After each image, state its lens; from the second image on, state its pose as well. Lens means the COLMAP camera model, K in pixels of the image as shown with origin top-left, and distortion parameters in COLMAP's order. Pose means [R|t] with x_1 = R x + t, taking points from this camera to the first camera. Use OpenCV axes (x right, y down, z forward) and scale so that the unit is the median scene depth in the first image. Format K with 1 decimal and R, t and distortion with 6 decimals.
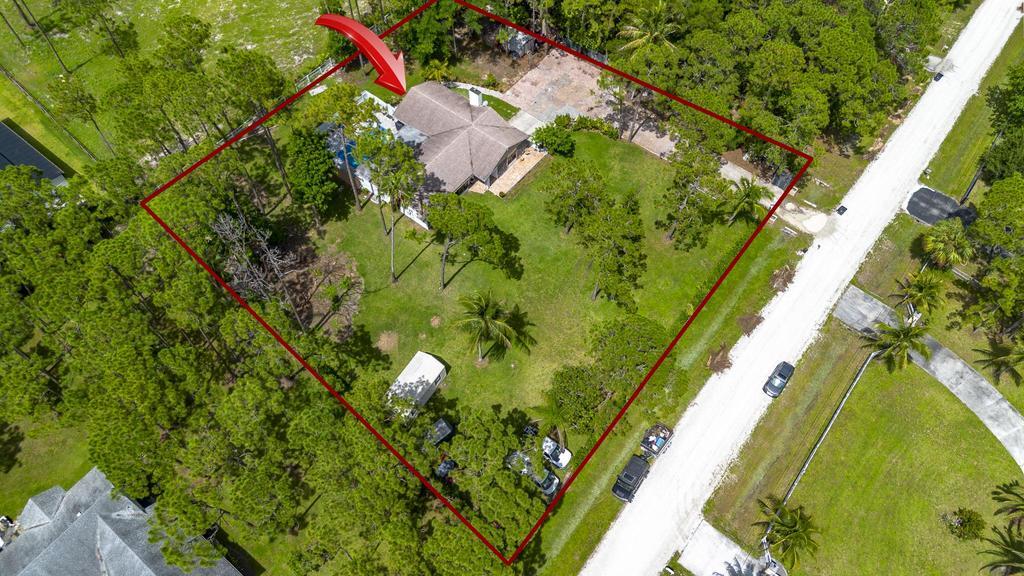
lens RADIAL K [[734.9, 0, 497.0], [0, 734.9, 288.2], [0, 0, 1]] dist [0.031414, -0.001707]
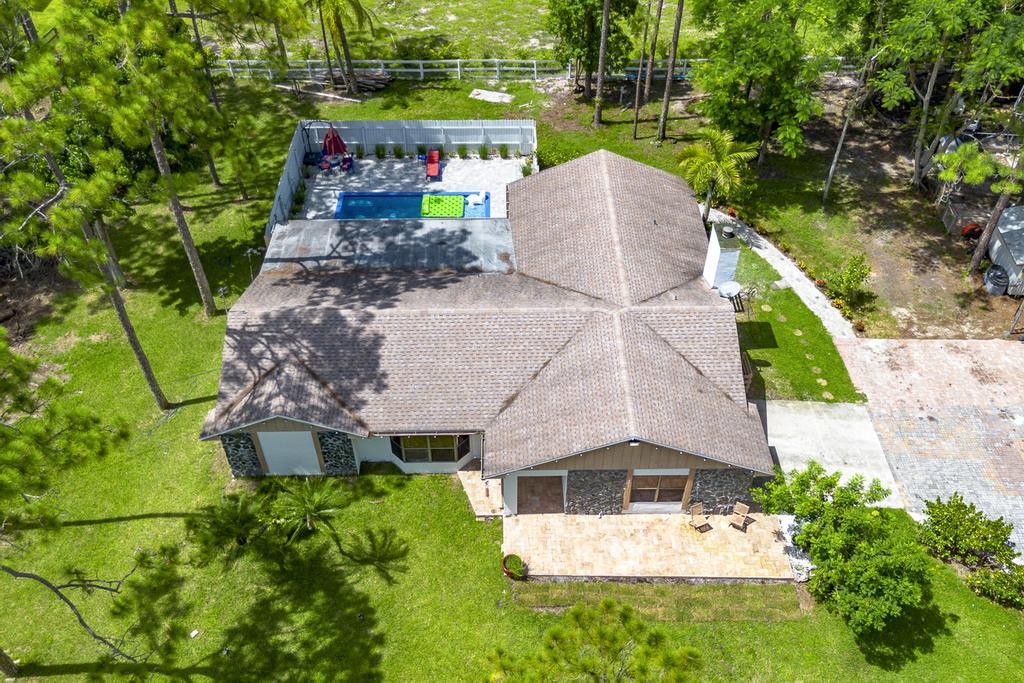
lens RADIAL K [[879.7, 0, 507.3], [0, 879.7, 344.3], [0, 0, 1]] dist [0.016805, 0.002661]
pose [[0.631076, 0.544380, -0.552625, 0.133825], [-0.659748, 0.751370, -0.013248, -0.185311], [0.408014, 0.372954, 0.833325, 0.733124]]
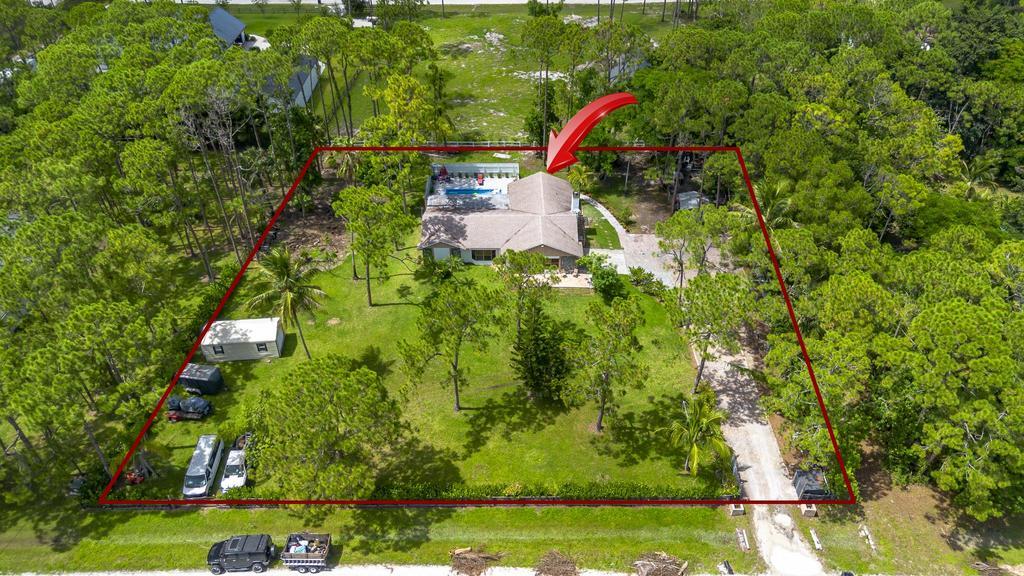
lens RADIAL K [[734.9, 0, 497.0], [0, 734.9, 288.2], [0, 0, 1]] dist [0.031414, -0.001707]
pose [[0.617331, 0.480993, -0.622534, 0.557212], [-0.666691, 0.739953, -0.089404, -0.038700], [0.417643, 0.470229, 0.777469, 0.322895]]
